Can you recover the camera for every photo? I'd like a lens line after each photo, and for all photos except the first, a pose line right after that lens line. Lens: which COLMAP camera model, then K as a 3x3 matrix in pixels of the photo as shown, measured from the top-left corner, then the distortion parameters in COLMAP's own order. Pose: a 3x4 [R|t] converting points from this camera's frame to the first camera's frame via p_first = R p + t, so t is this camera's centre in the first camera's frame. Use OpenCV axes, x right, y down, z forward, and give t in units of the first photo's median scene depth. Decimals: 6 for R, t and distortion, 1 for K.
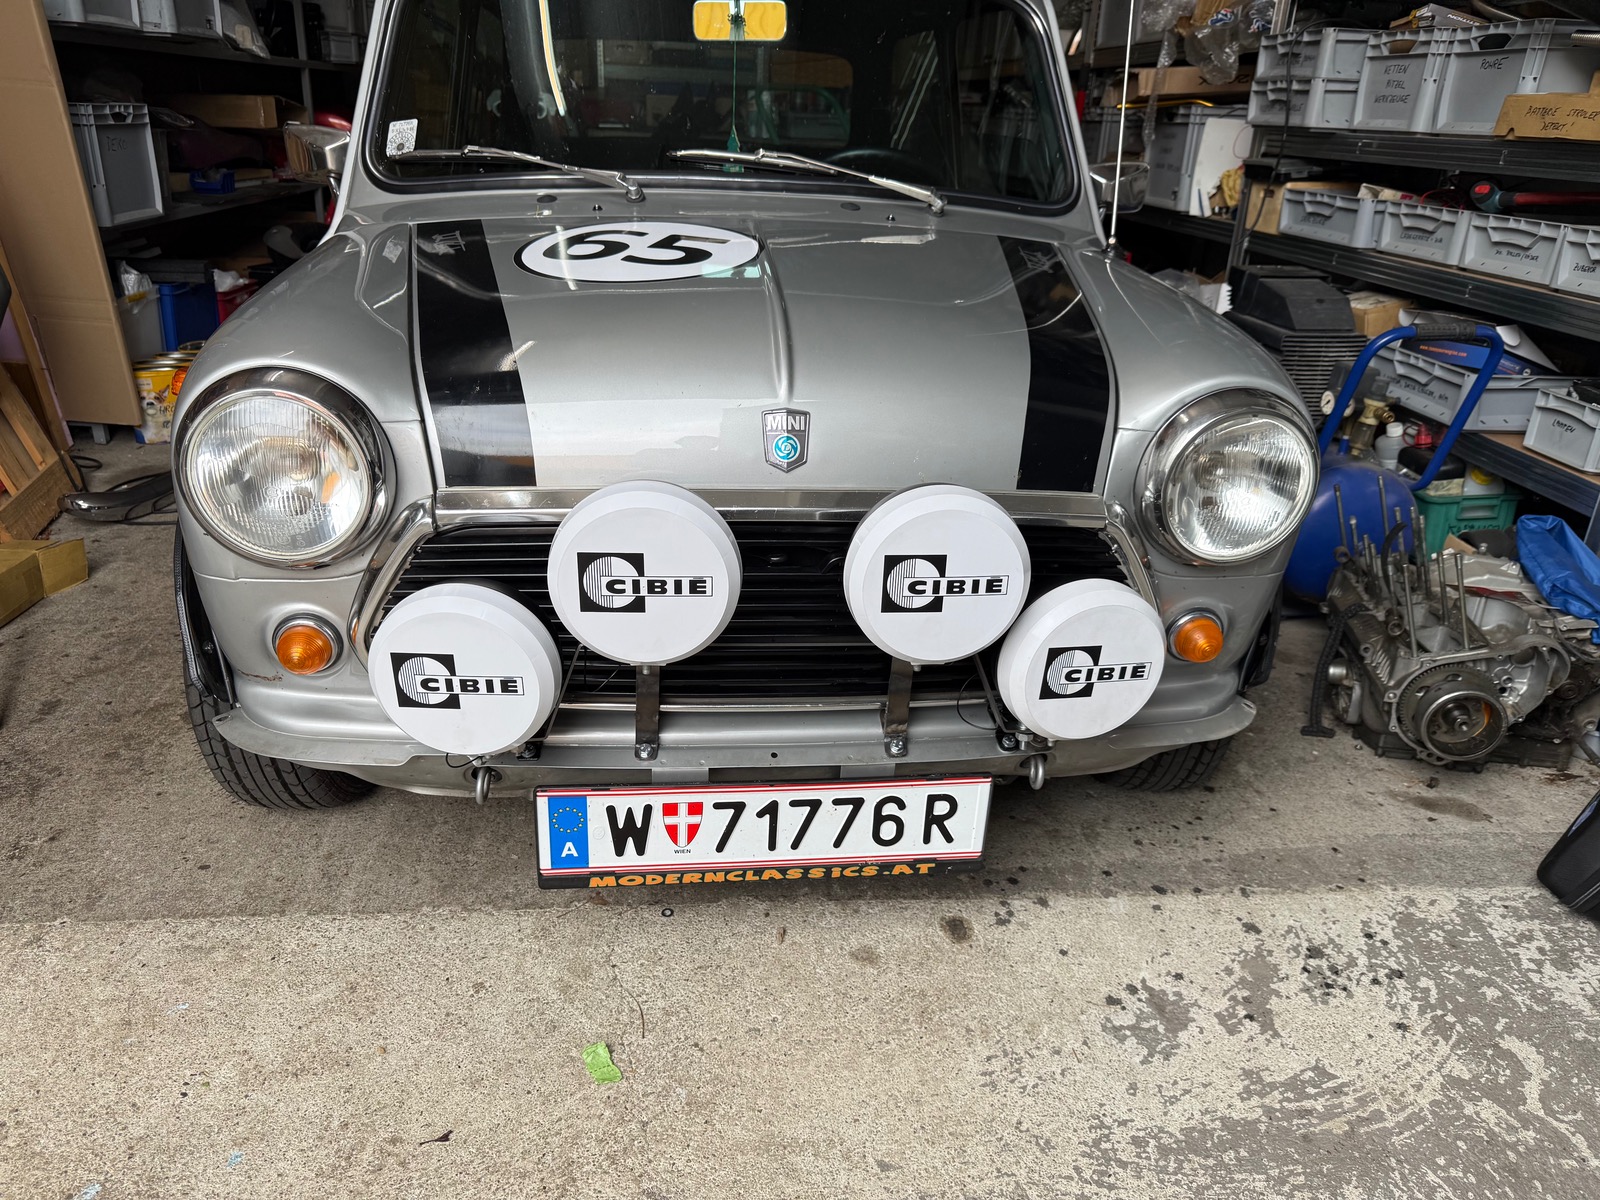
lens RADIAL K [[1134.9, 0, 798.9], [0, 1134.9, 594.3], [0, 0, 1]] dist [-0.001331, -0.008188]
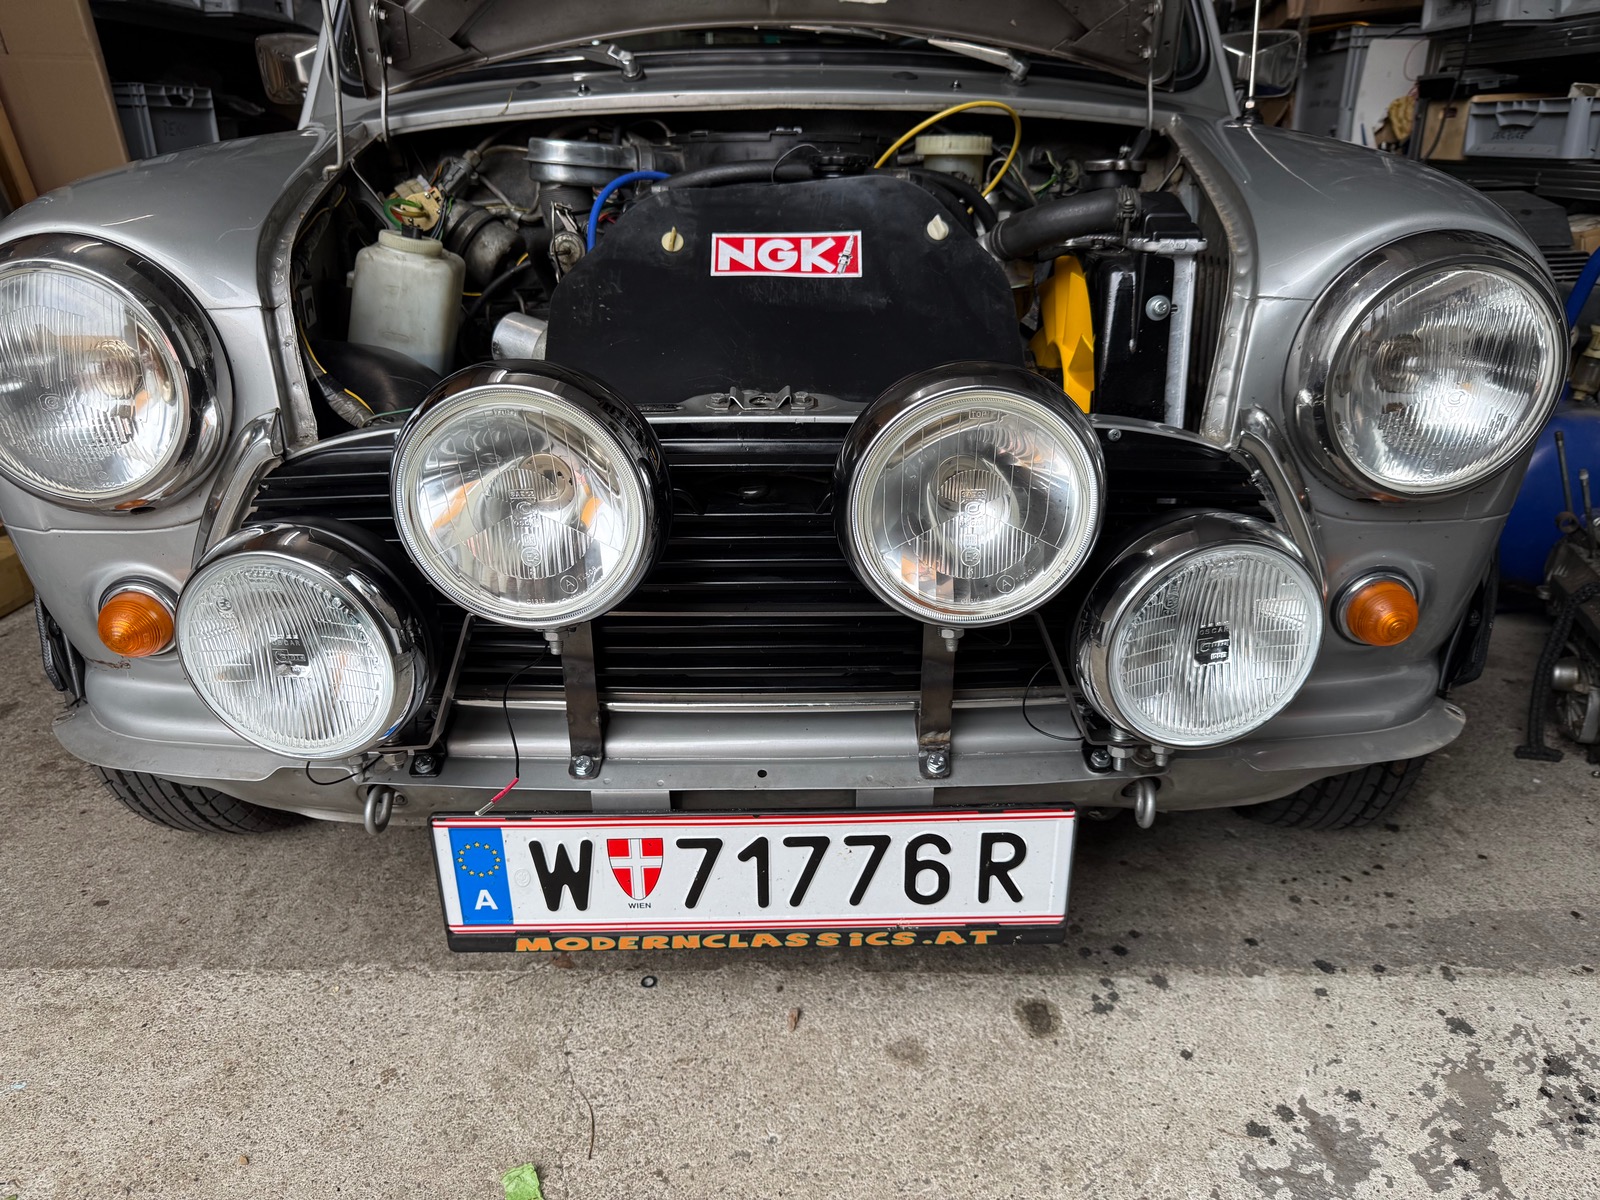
lens RADIAL K [[1147.5, 0, 806.2], [0, 1147.5, 599.2], [0, 0, 1]] dist [-0.025181, 0.014042]
pose [[0.993383, -0.005447, -0.114719, 0.074454], [0.003707, 0.999875, -0.015373, 0.035864], [0.114789, 0.014846, 0.993279, 0.237930]]
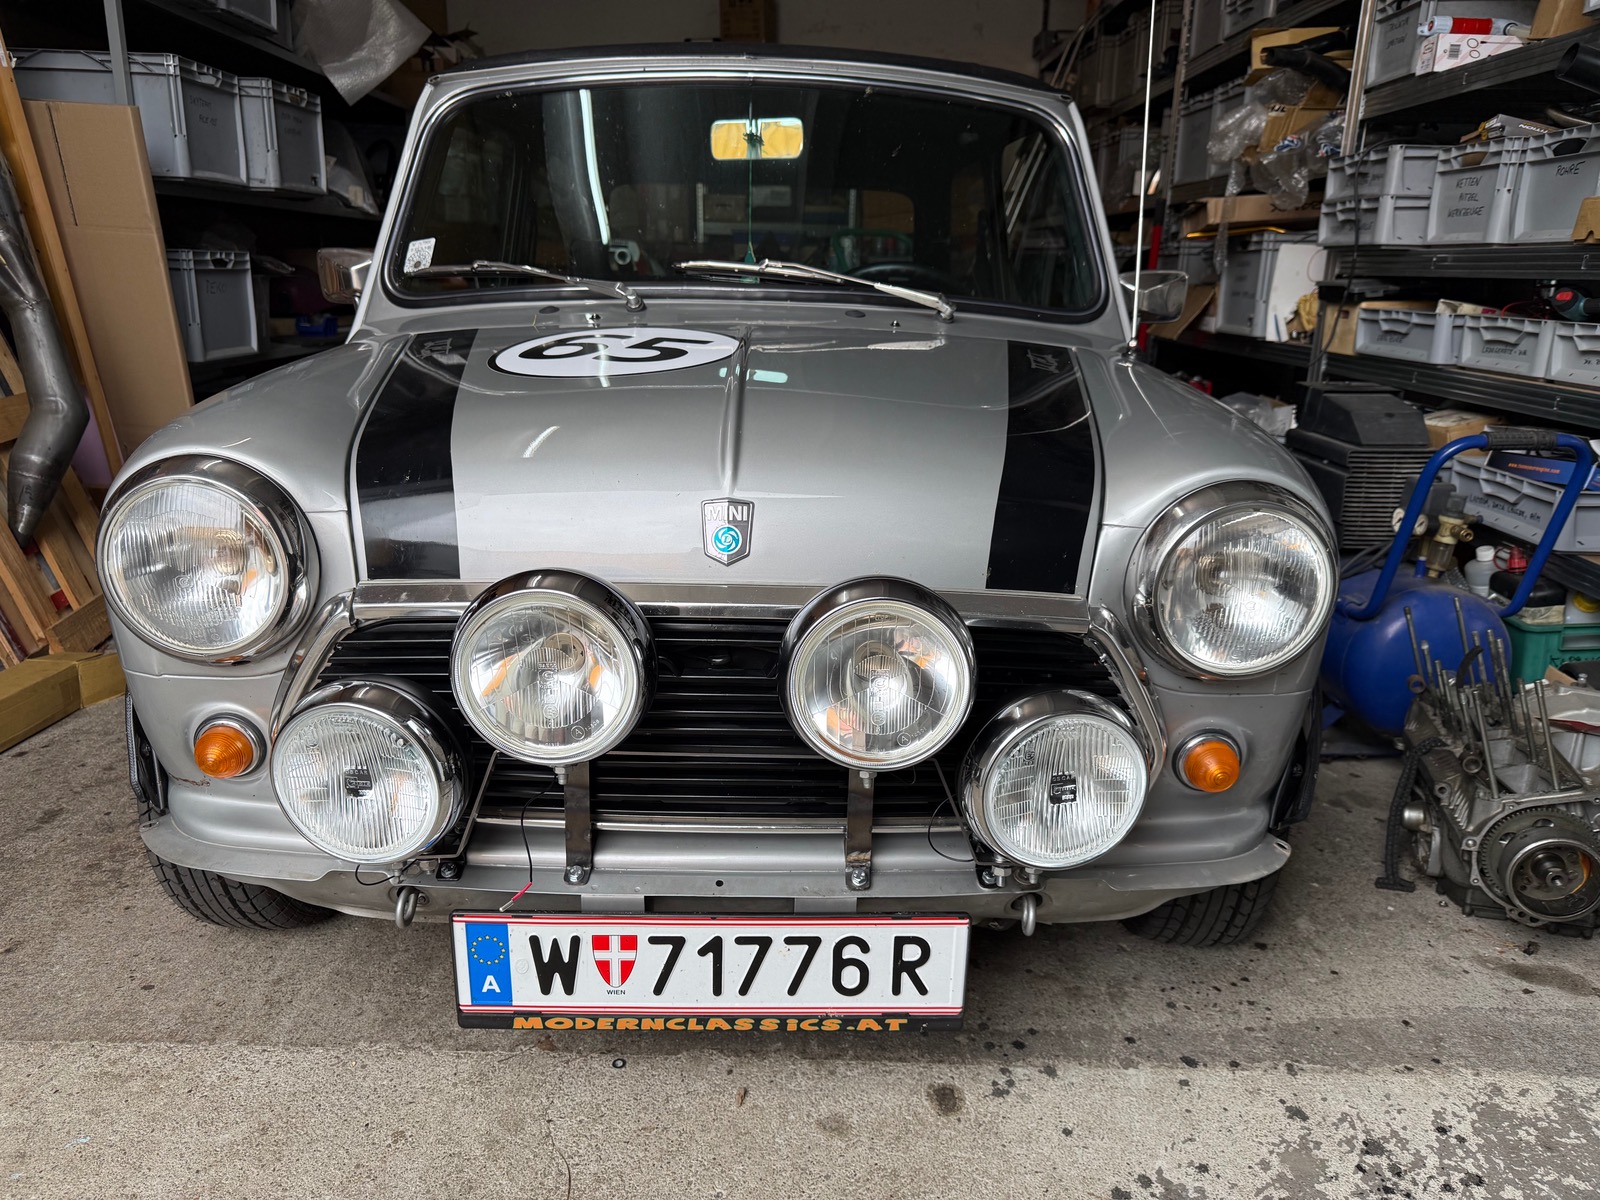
lens RADIAL K [[1134.9, 0, 798.9], [0, 1134.9, 594.3], [0, 0, 1]] dist [-0.001331, -0.008188]
pose [[0.995139, 0.008016, -0.098153, 0.106226], [-0.020190, 0.992118, -0.123671, 0.020555], [0.096388, 0.125051, 0.987457, 0.075674]]
